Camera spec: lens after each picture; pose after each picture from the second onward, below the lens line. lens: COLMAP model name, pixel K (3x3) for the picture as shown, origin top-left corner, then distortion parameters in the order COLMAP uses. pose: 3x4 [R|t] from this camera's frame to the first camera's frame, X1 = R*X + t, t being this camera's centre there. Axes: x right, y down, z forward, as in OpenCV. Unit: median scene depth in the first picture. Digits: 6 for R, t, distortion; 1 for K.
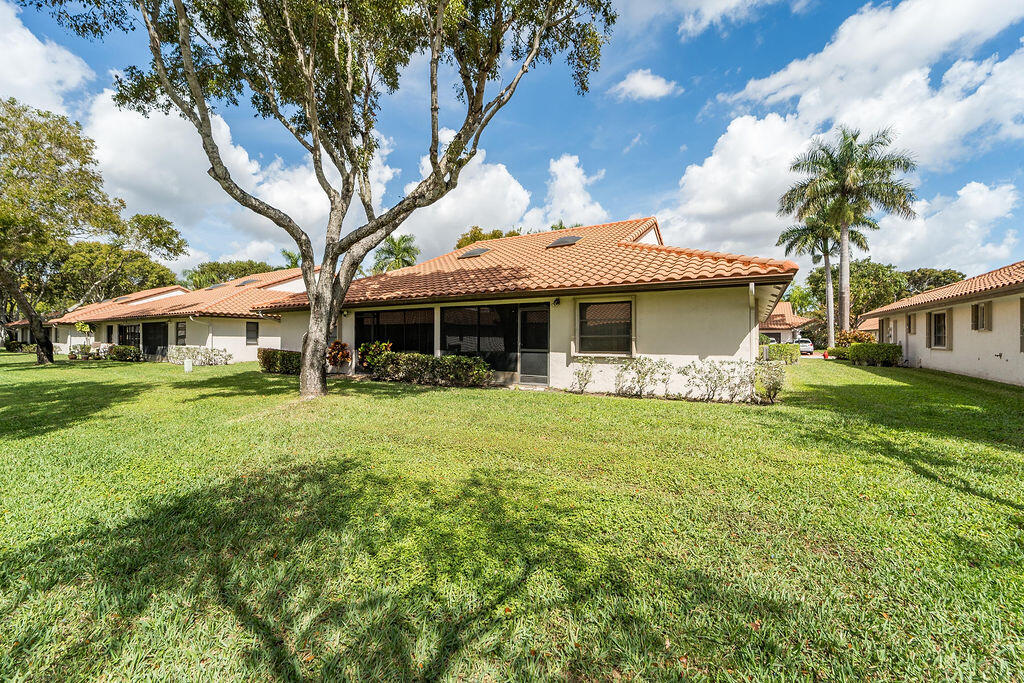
lens RADIAL K [[412.4, 0, 504.4], [0, 412.4, 338.9], [0, 0, 1]] dist [-0.013555, 0.000683]
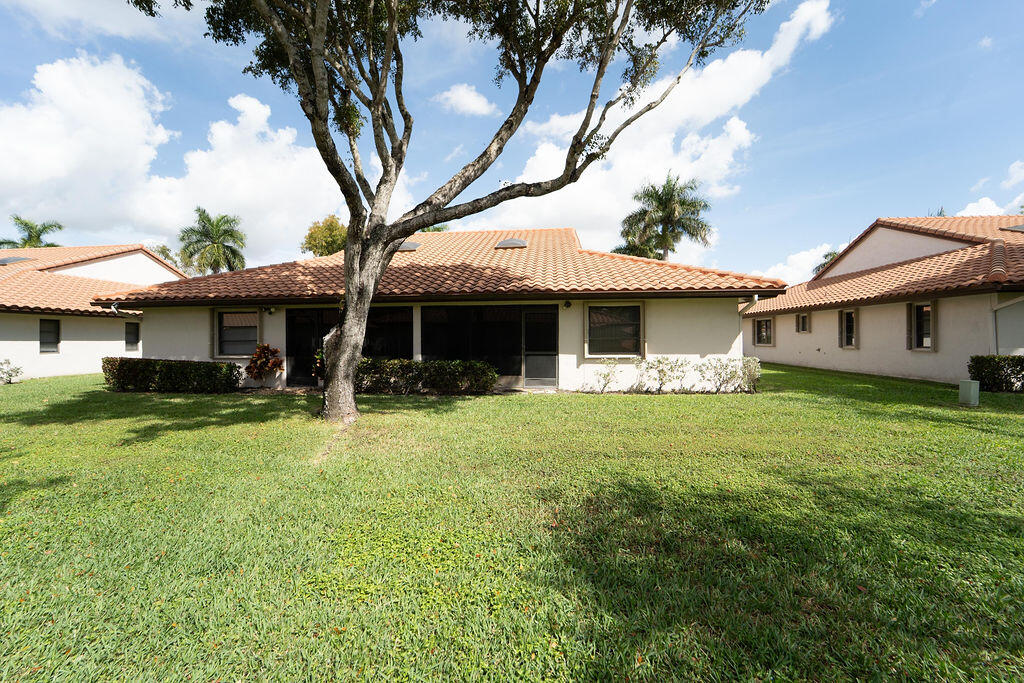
lens RADIAL K [[412.4, 0, 504.4], [0, 412.4, 338.9], [0, 0, 1]] dist [-0.013555, 0.000683]
pose [[0.908754, -0.006677, 0.417279, -0.426649], [0.007460, 0.999972, -0.000247, -0.006010], [-0.417266, 0.003337, 0.908778, 0.135681]]
